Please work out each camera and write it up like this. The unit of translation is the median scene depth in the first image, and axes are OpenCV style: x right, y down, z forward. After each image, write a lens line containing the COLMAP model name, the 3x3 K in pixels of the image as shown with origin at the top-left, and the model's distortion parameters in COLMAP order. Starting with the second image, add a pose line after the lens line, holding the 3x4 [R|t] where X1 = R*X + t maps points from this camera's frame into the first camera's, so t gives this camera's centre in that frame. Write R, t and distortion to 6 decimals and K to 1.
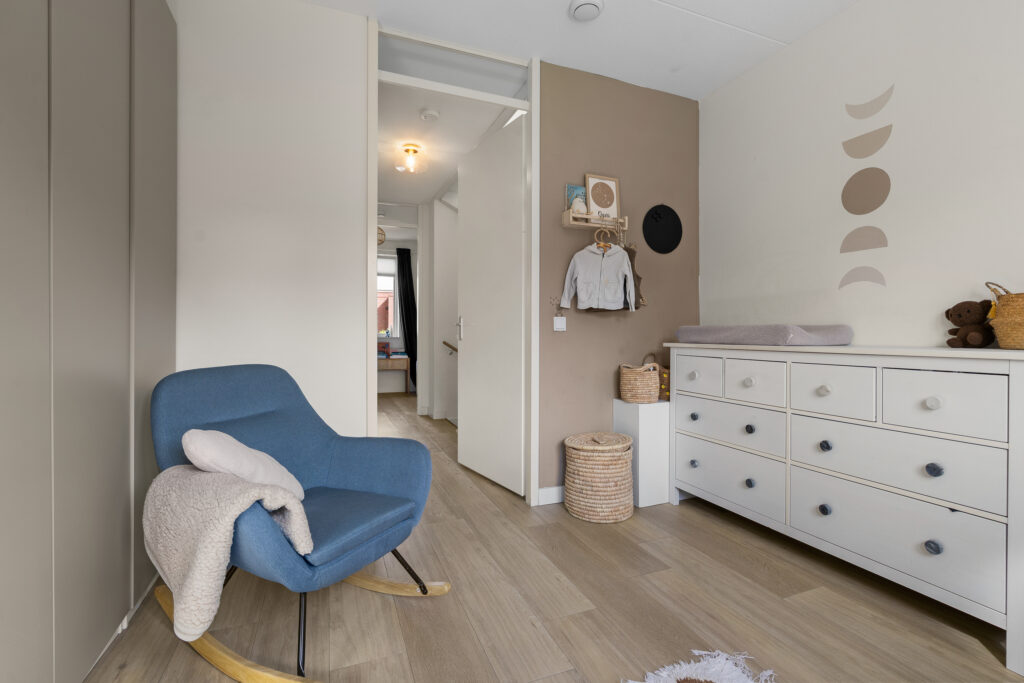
lens RADIAL K [[471.2, 0, 512.0], [0, 471.2, 341.5], [0, 0, 1]] dist [-0.004333, 0.000082]
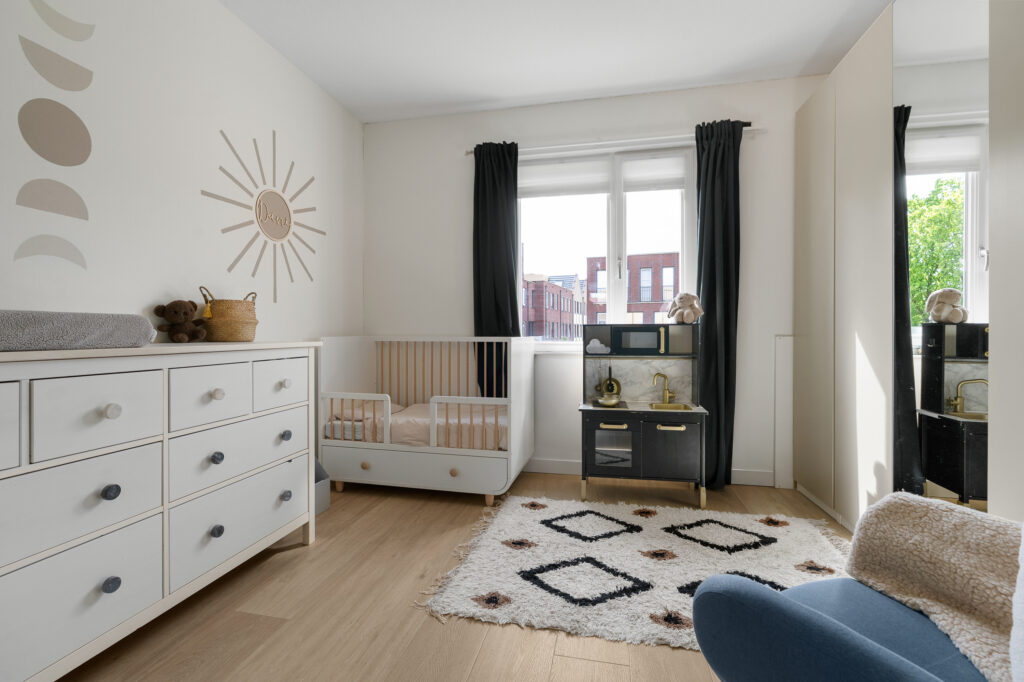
lens RADIAL K [[471.2, 0, 512.0], [0, 471.2, 341.0], [0, 0, 1]] dist [-0.004333, 0.000082]
pose [[-0.832520, -0.005278, 0.553970, -0.364091], [0.014183, 0.999424, 0.030836, -0.018807], [-0.553814, 0.033528, -0.831965, 1.916771]]
